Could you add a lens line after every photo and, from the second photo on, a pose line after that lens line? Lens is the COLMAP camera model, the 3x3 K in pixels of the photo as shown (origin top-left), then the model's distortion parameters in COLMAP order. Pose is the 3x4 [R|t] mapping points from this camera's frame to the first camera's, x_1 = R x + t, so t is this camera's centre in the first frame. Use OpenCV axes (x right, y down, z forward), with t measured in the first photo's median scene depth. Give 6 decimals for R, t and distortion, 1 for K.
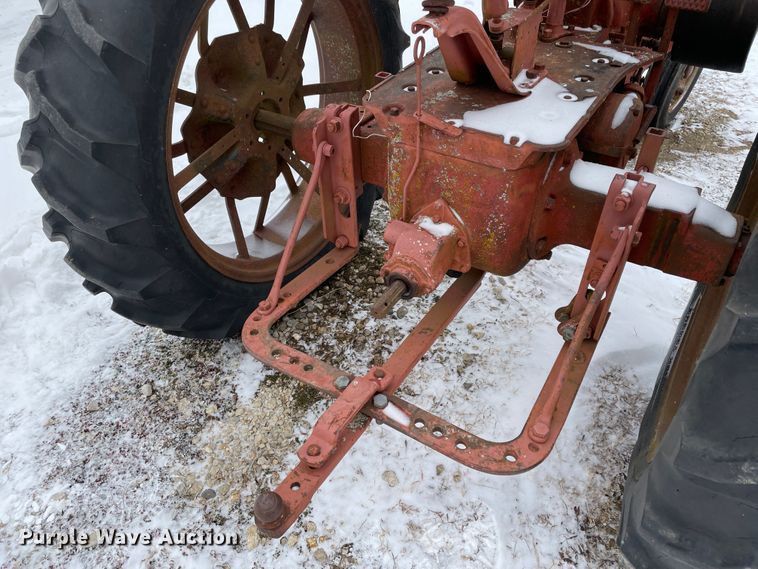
lens RADIAL K [[570.5, 0, 383.7], [0, 570.5, 276.3], [0, 0, 1]] dist [0.079508, -0.105776]
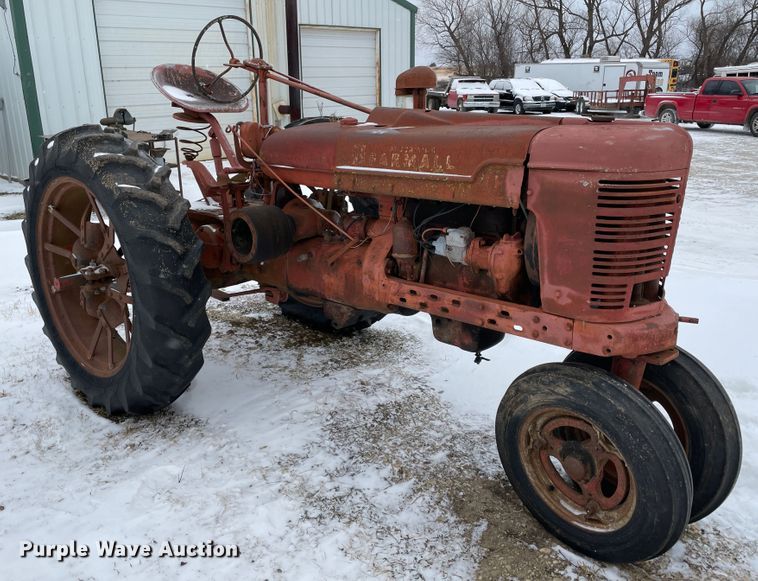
lens RADIAL K [[656.2, 0, 361.6], [0, 656.2, 276.2], [0, 0, 1]] dist [0.096543, -0.126015]
pose [[-0.192832, 0.271417, -0.942947, 2.305801], [-0.617916, 0.712912, 0.331567, -1.154214], [0.762231, 0.646598, 0.030241, 1.276728]]
